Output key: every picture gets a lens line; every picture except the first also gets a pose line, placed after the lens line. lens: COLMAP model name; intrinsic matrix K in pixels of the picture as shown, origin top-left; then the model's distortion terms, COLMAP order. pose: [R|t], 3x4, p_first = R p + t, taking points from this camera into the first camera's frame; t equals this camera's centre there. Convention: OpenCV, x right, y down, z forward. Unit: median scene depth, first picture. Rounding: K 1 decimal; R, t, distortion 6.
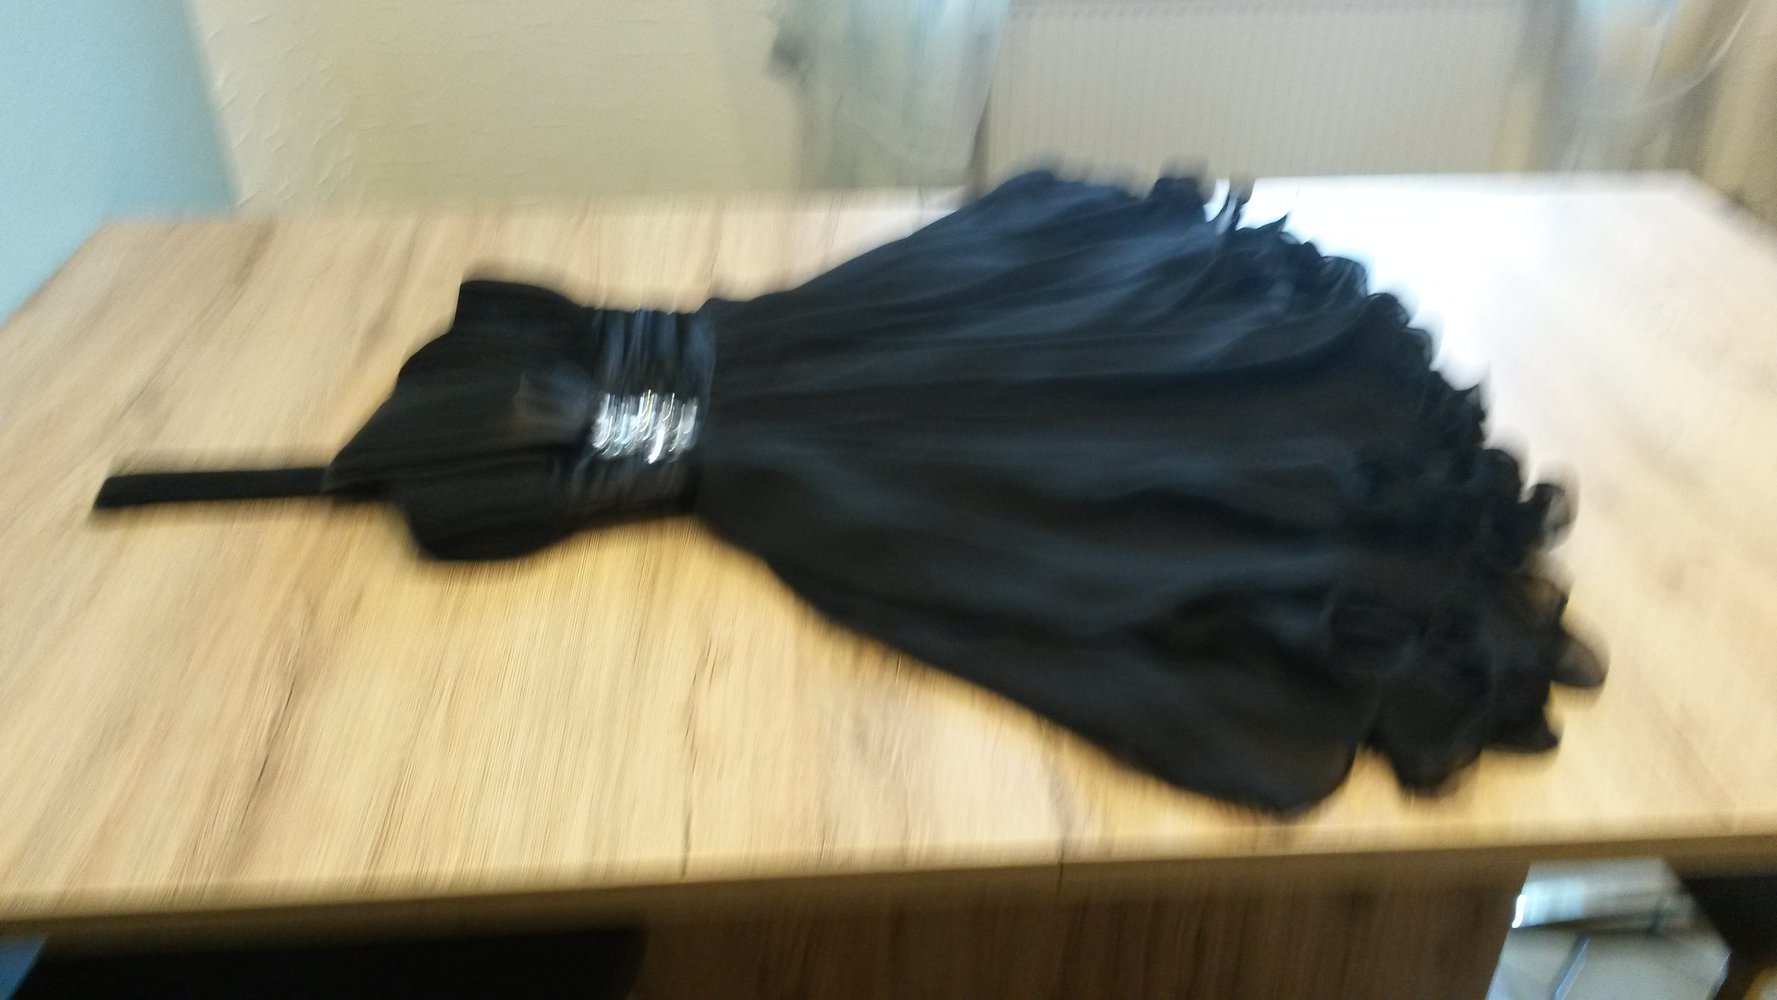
lens RADIAL K [[1440.5, 0, 881.6], [0, 1440.5, 495.0], [0, 0, 1]] dist [0.189308, -0.376961]
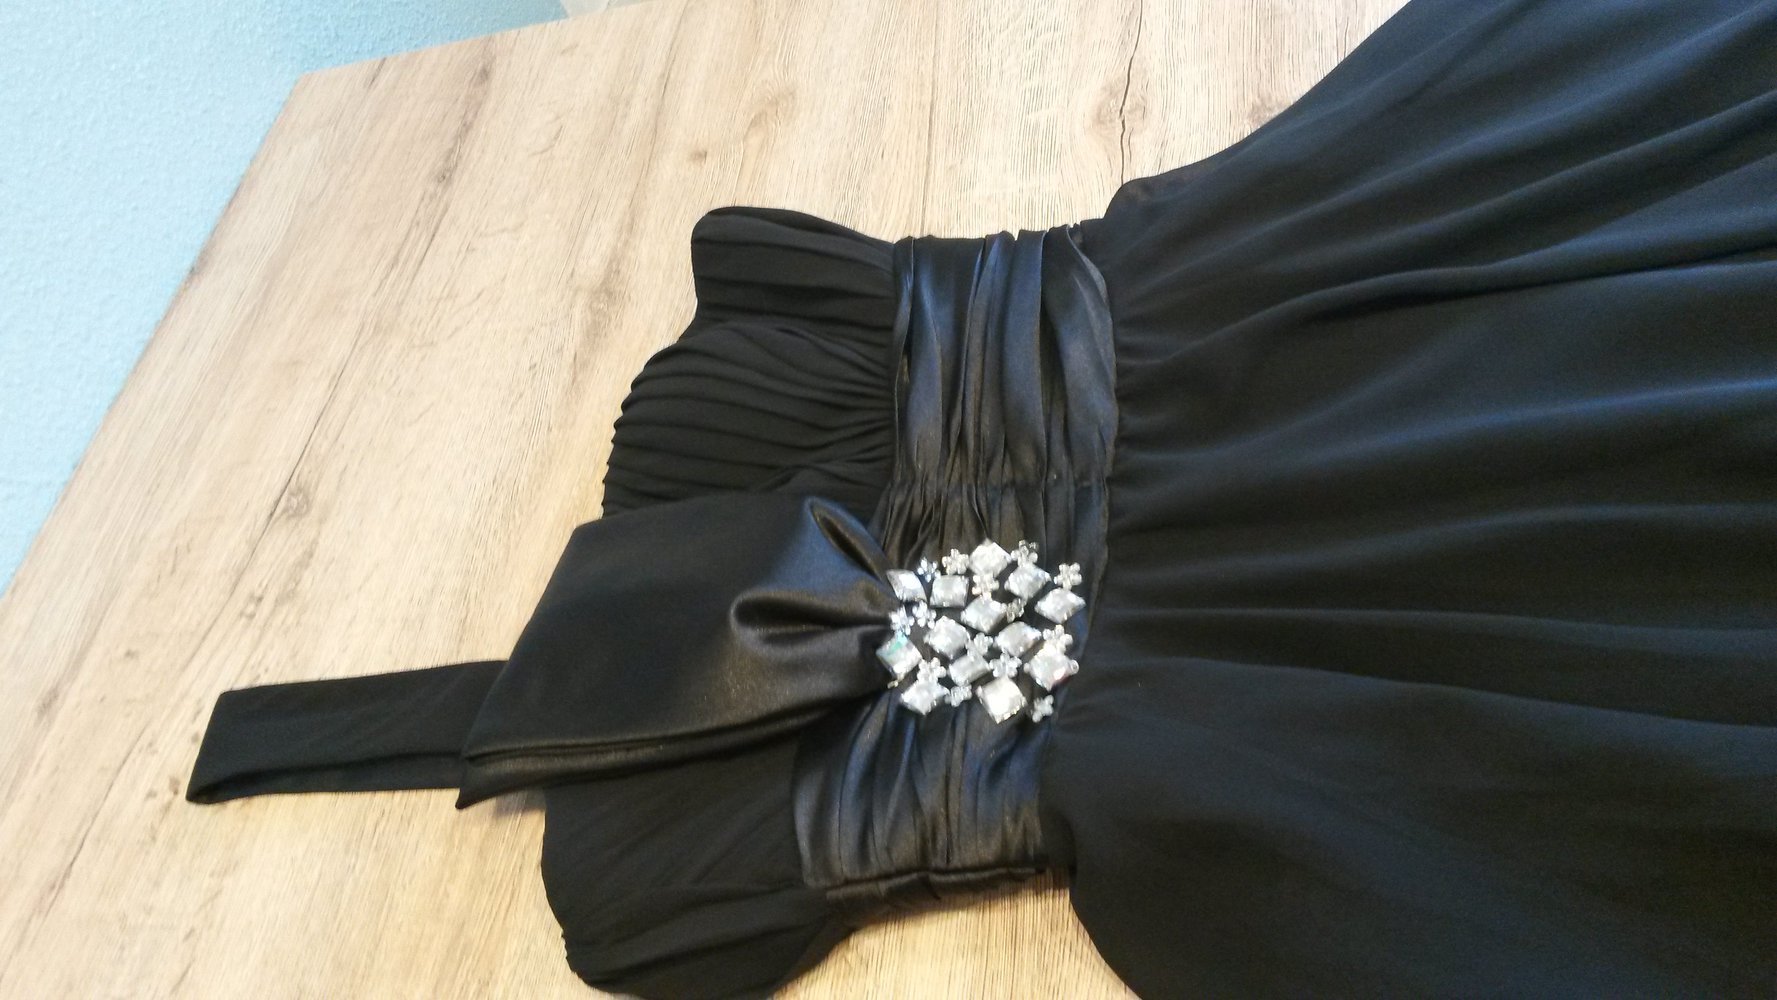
lens RADIAL K [[1432.3, 0, 888.5], [0, 1432.3, 500.0], [0, 0, 1]] dist [0.123432, -0.199938]
pose [[0.929547, -0.018840, -0.368223, -0.003750], [0.156169, 0.924802, 0.346918, -0.256426], [0.333997, -0.379982, 0.862589, 0.528571]]
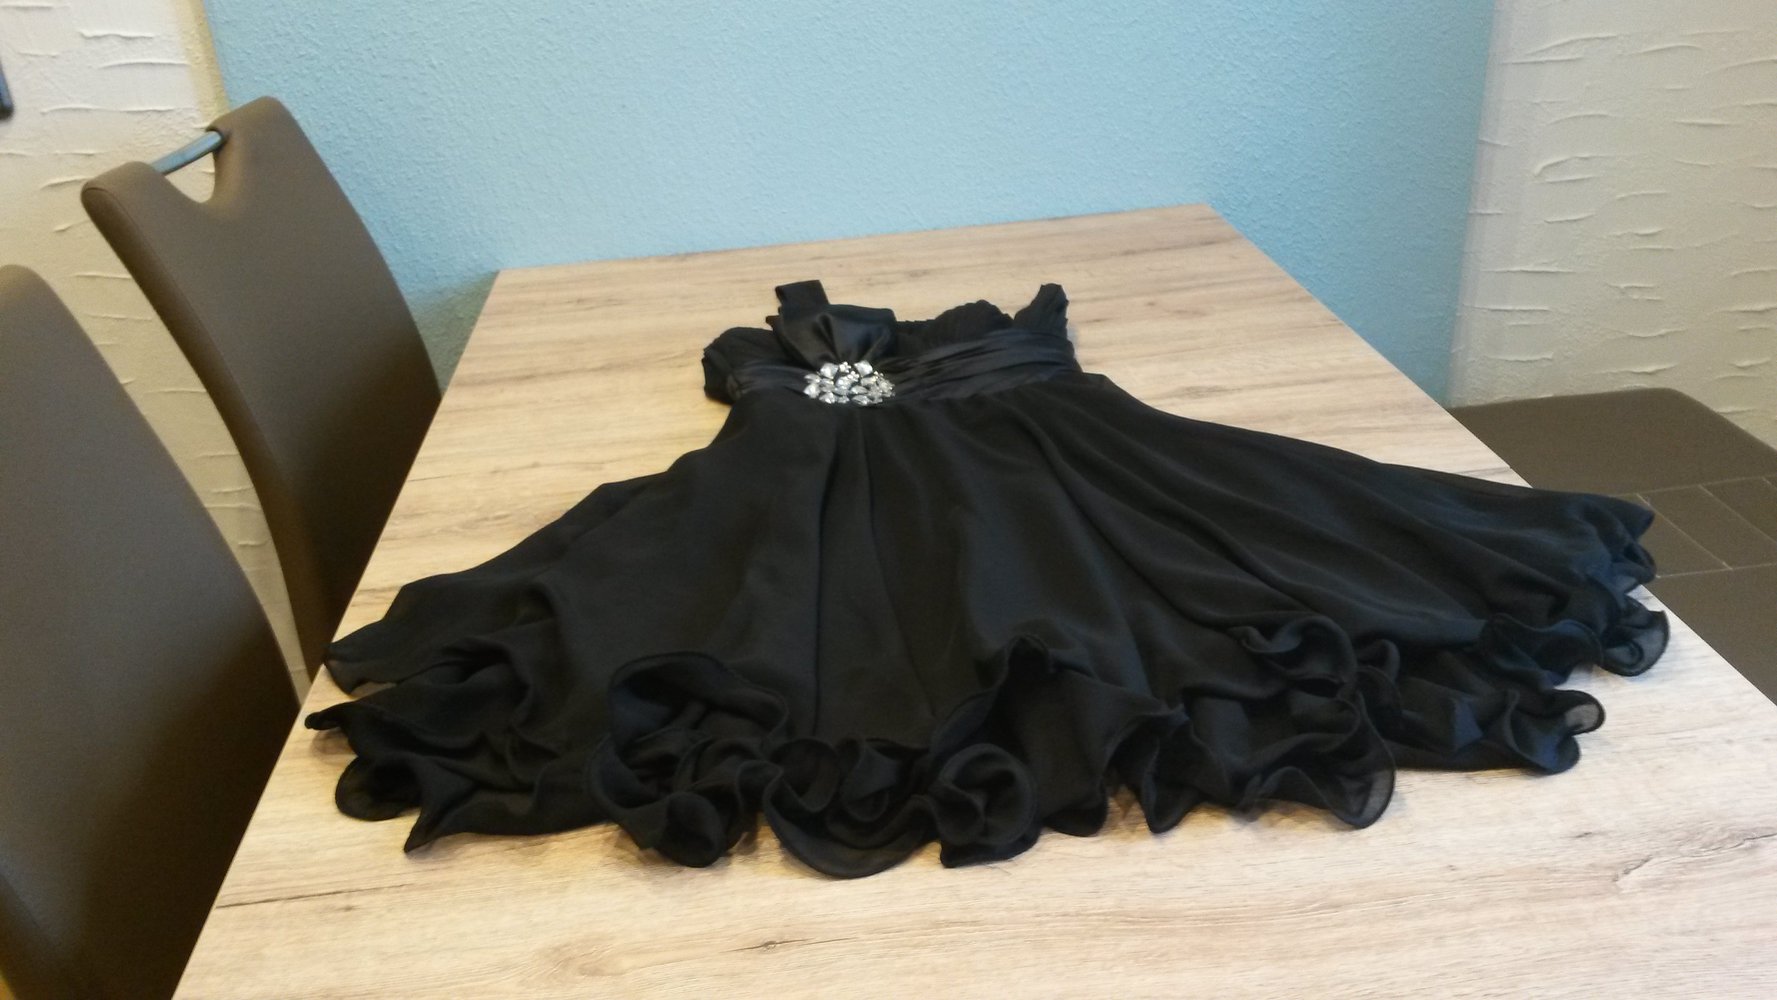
lens RADIAL K [[1440.5, 0, 881.6], [0, 1440.5, 495.0], [0, 0, 1]] dist [0.189308, -0.376961]
pose [[0.026702, 0.447030, -0.894120, 0.964200], [-0.472900, 0.793673, 0.382687, -0.444976], [0.880711, 0.412611, 0.232593, 0.725510]]
